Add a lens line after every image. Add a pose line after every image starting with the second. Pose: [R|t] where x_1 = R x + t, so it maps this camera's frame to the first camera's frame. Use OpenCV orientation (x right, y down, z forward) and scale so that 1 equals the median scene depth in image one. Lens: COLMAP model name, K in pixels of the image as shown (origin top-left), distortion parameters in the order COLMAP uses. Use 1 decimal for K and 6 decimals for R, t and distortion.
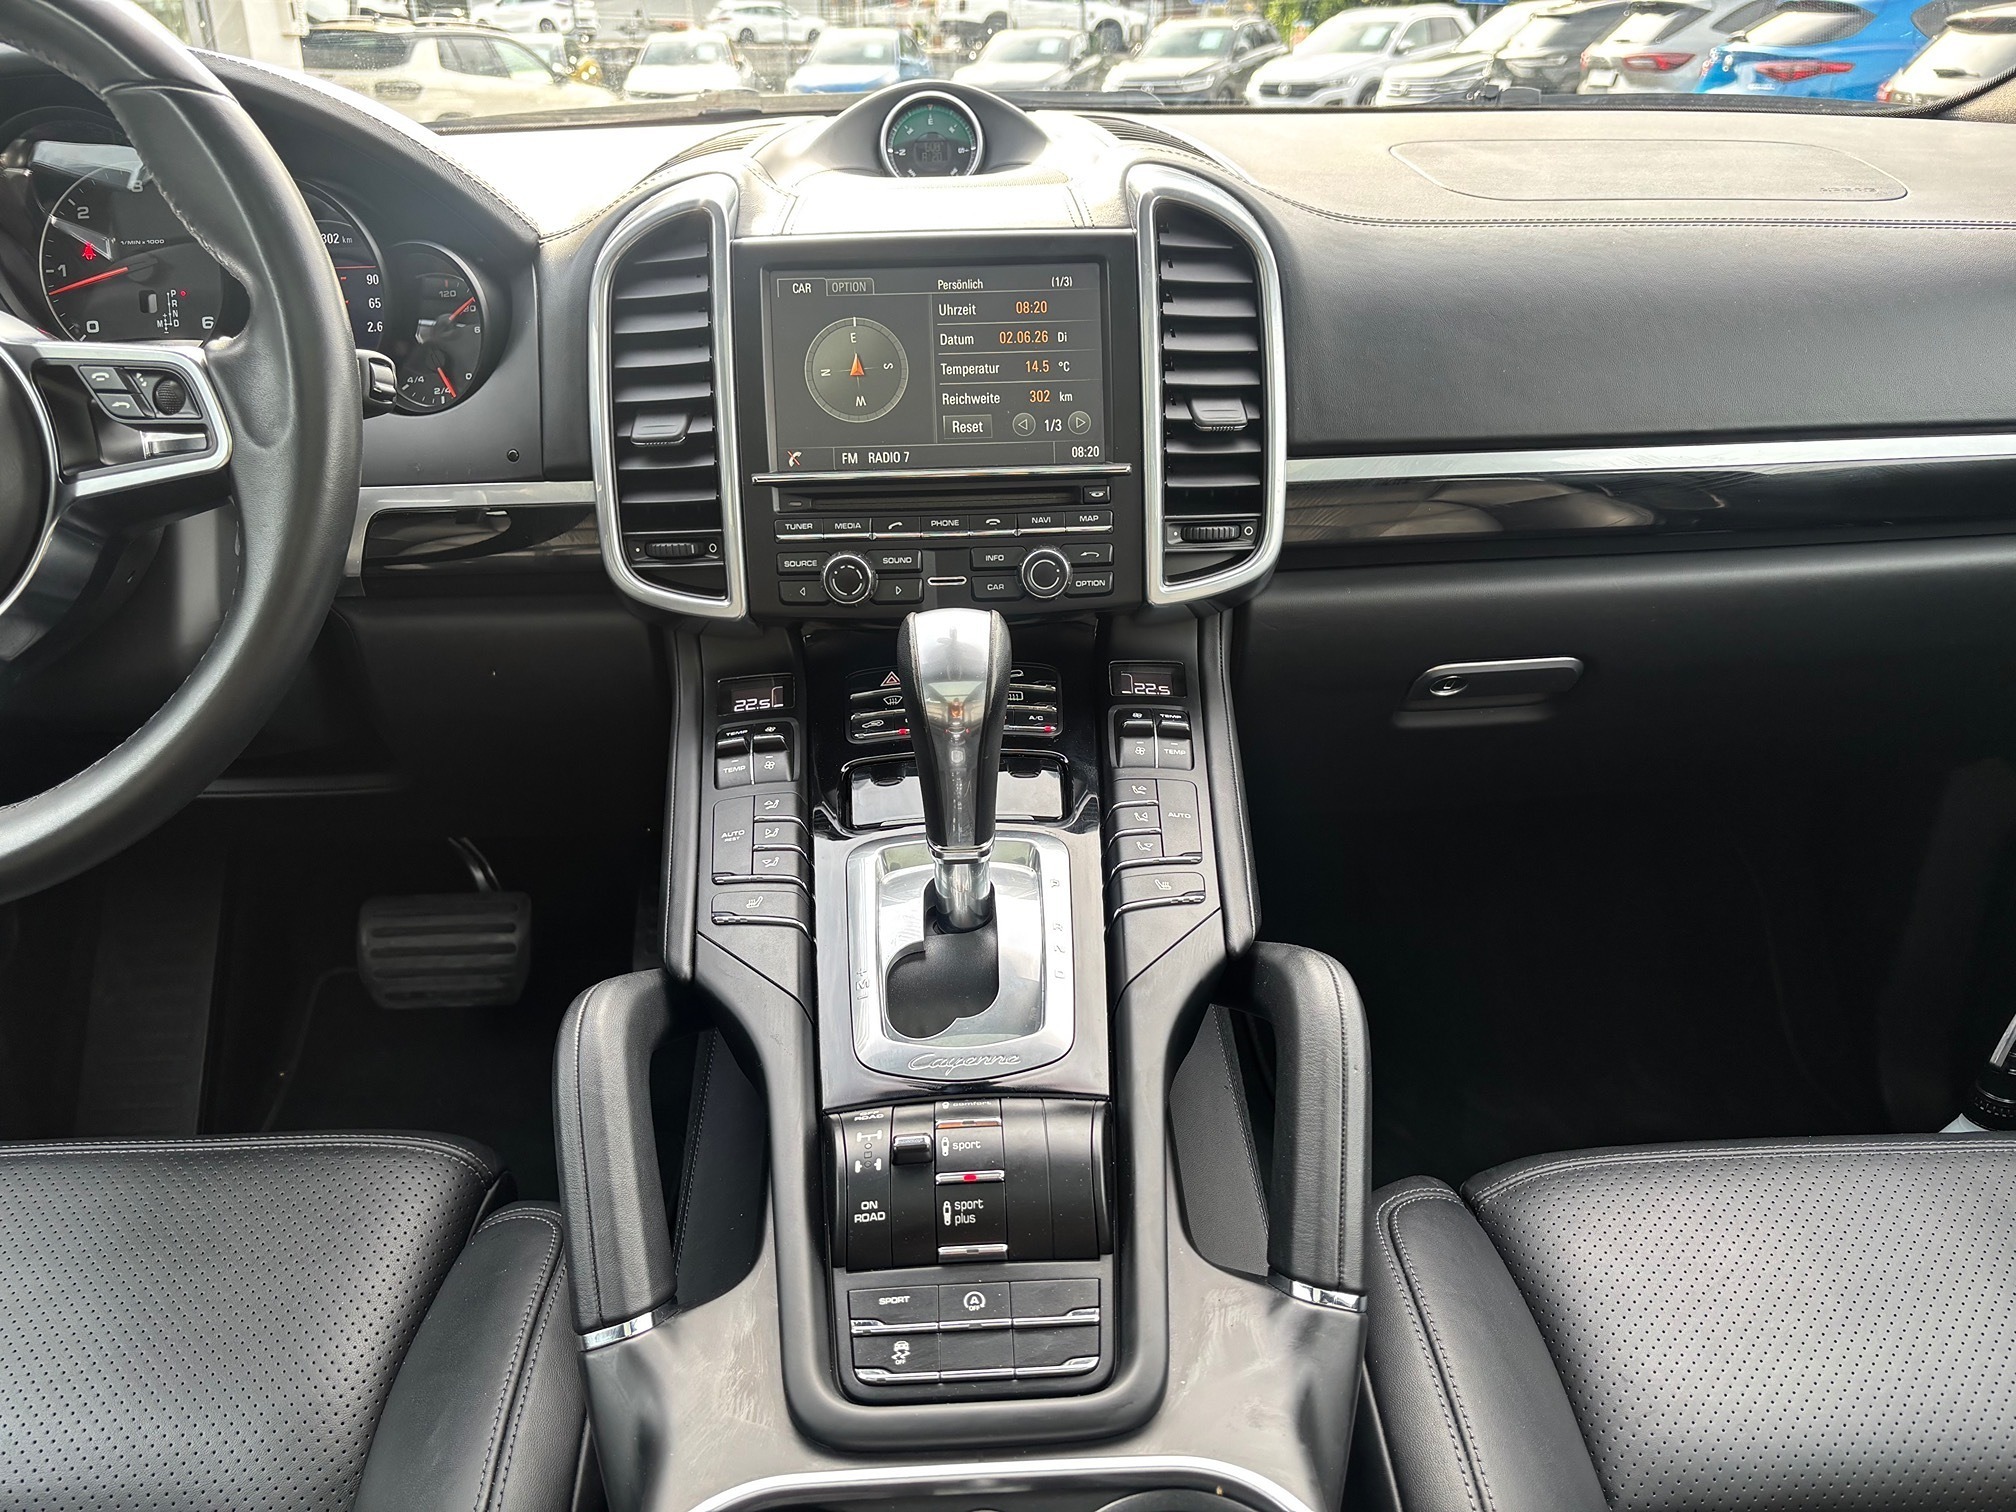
lens RADIAL K [[1538.2, 0, 1016.4], [0, 1538.2, 751.1], [0, 0, 1]] dist [-0.000809, 0.059652]
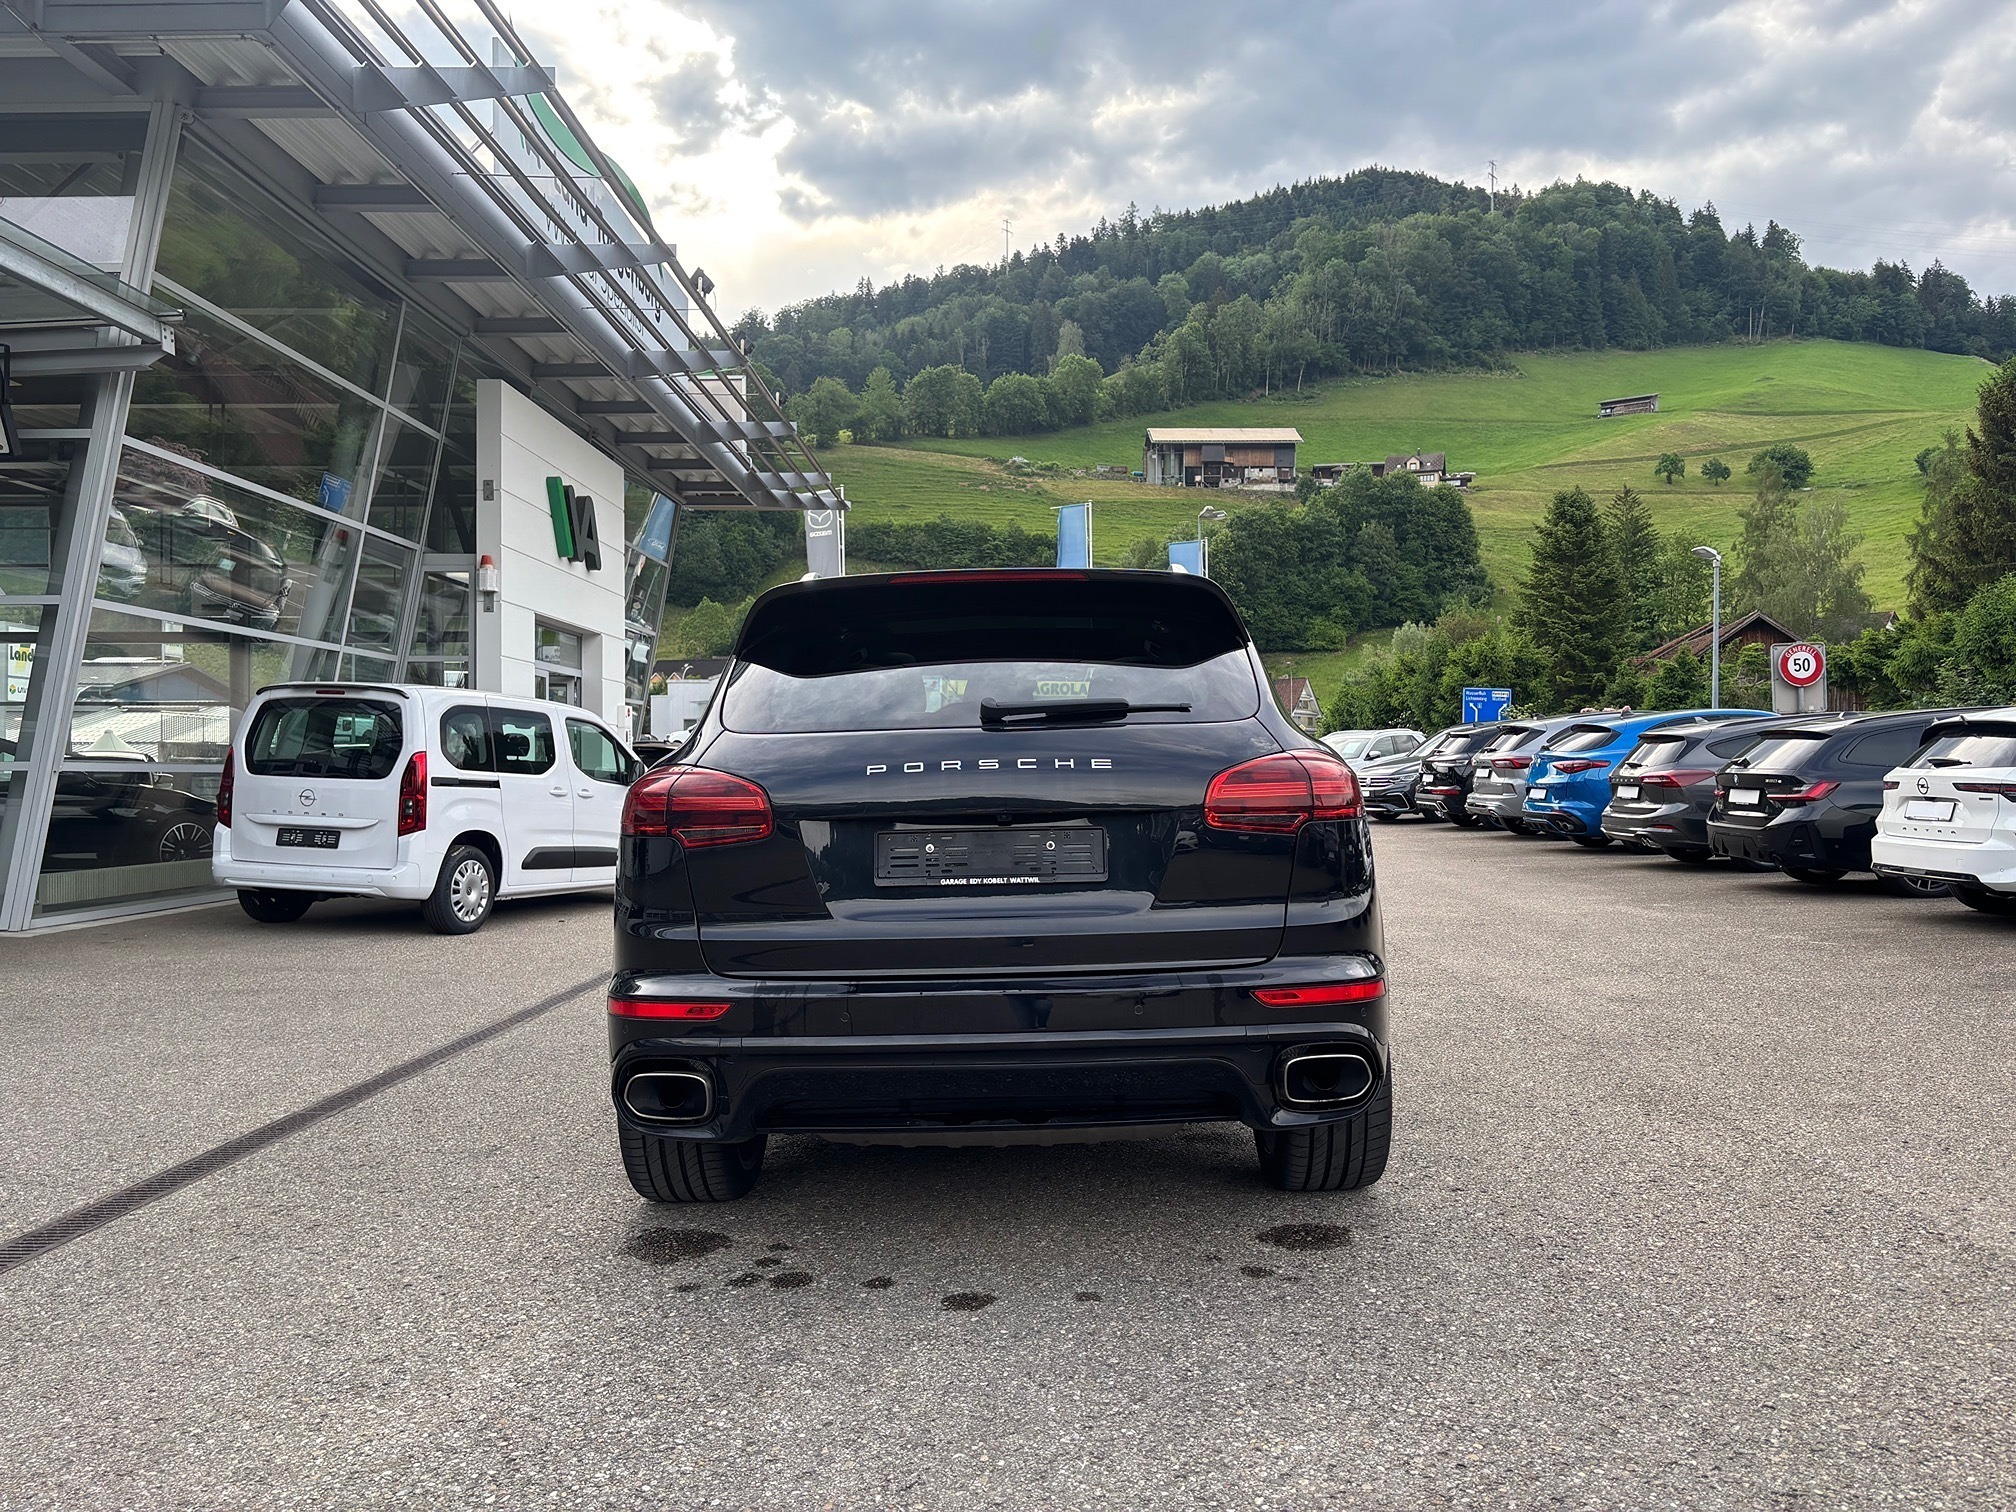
lens RADIAL K [[1525.9, 0, 1008.4], [0, 1525.9, 759.3], [0, 0, 1]] dist [0.049736, -0.060984]
pose [[0.997894, -0.006025, -0.064585, 0.435846], [-0.021360, 0.909618, -0.414895, 3.091990], [0.061247, 0.415401, 0.907574, -6.551718]]
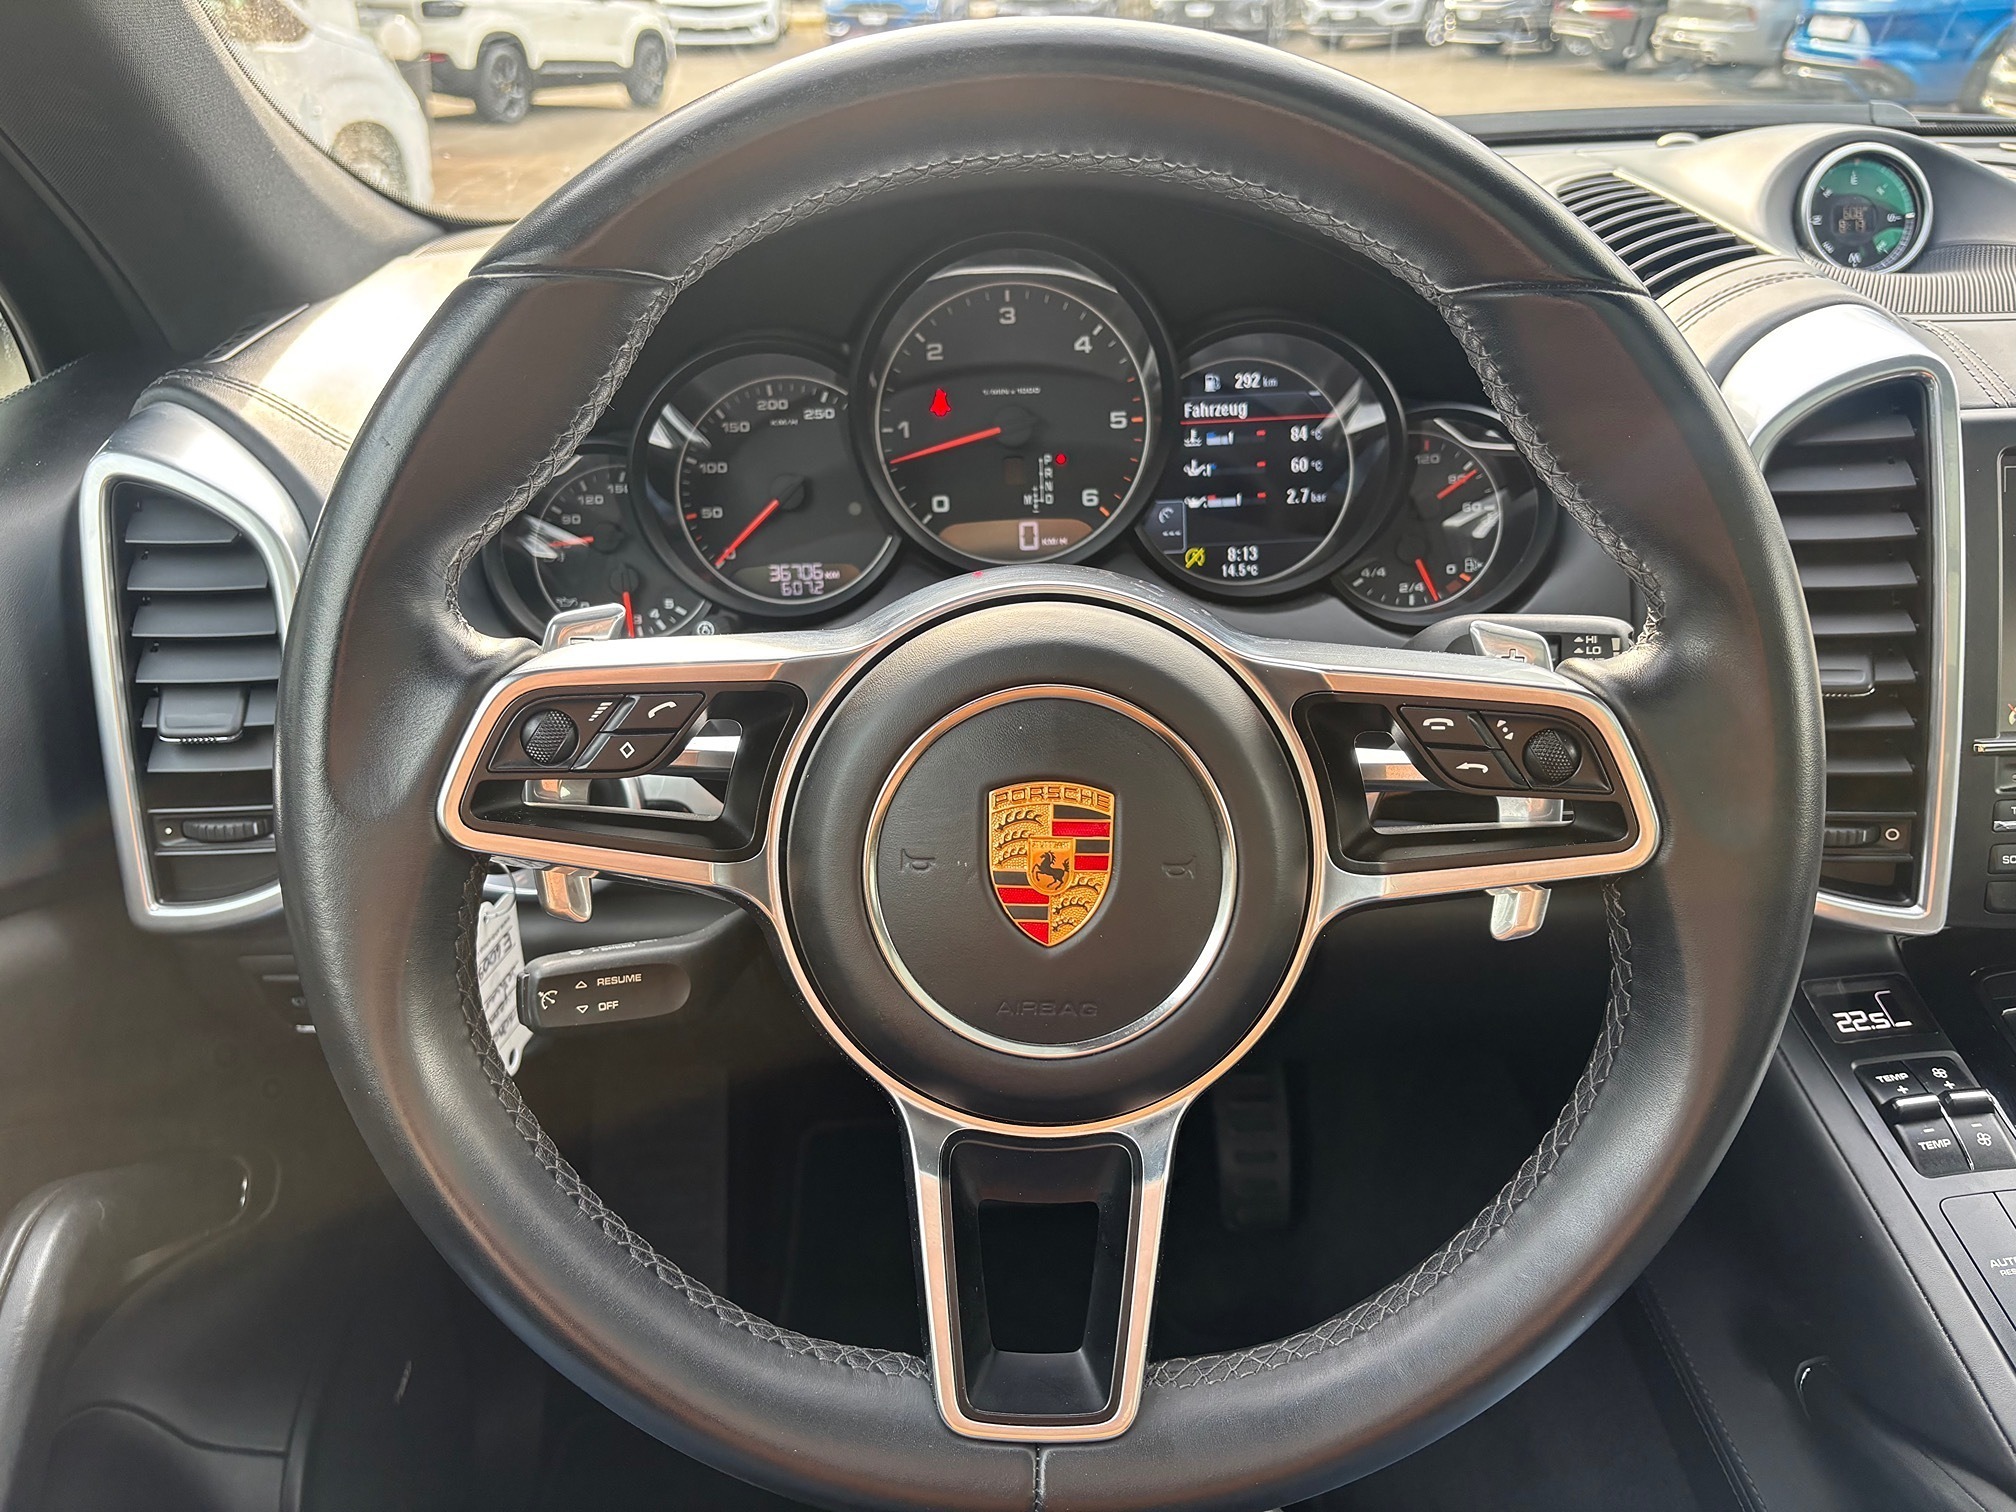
lens RADIAL K [[1529.6, 0, 1008.0], [0, 1529.6, 756.0], [0, 0, 1]] dist [0.014066, 0.004401]
pose [[0.999936, -0.002782, -0.010958, -0.612699], [0.003376, 0.998505, 0.054547, -0.211019], [0.010790, -0.054581, 0.998451, 0.269444]]
